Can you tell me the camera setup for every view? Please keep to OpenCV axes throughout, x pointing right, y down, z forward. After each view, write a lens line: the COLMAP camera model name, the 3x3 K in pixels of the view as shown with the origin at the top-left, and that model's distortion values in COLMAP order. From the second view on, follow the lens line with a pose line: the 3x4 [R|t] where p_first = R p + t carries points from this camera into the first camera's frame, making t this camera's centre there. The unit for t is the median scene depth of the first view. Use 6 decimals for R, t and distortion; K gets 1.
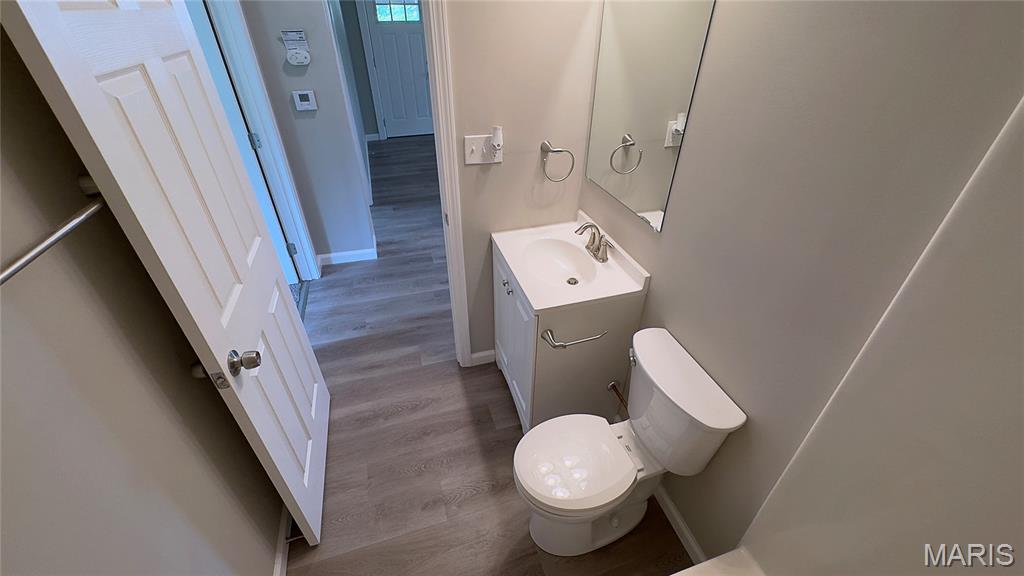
lens RADIAL K [[412.6, 0, 512.0], [0, 412.6, 288.0], [0, 0, 1]] dist [0.000137, 0.000861]
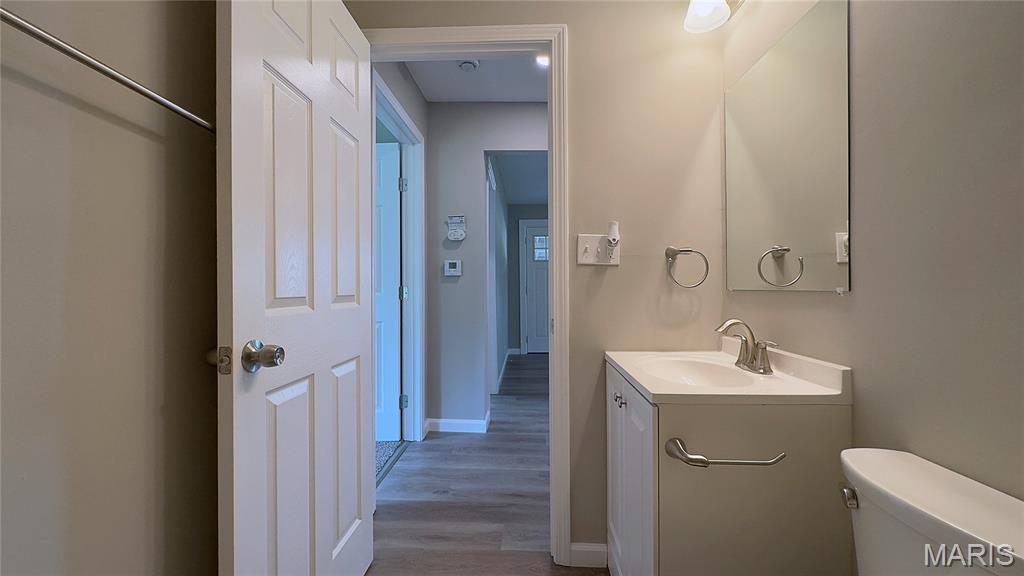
lens RADIAL K [[412.6, 0, 512.0], [0, 412.6, 288.0], [0, 0, 1]] dist [0.000137, 0.000861]
pose [[0.942185, -0.011213, -0.334905, 0.041497], [-0.181800, 0.822456, -0.538994, 0.194500], [0.281489, 0.568718, 0.772867, 0.200445]]
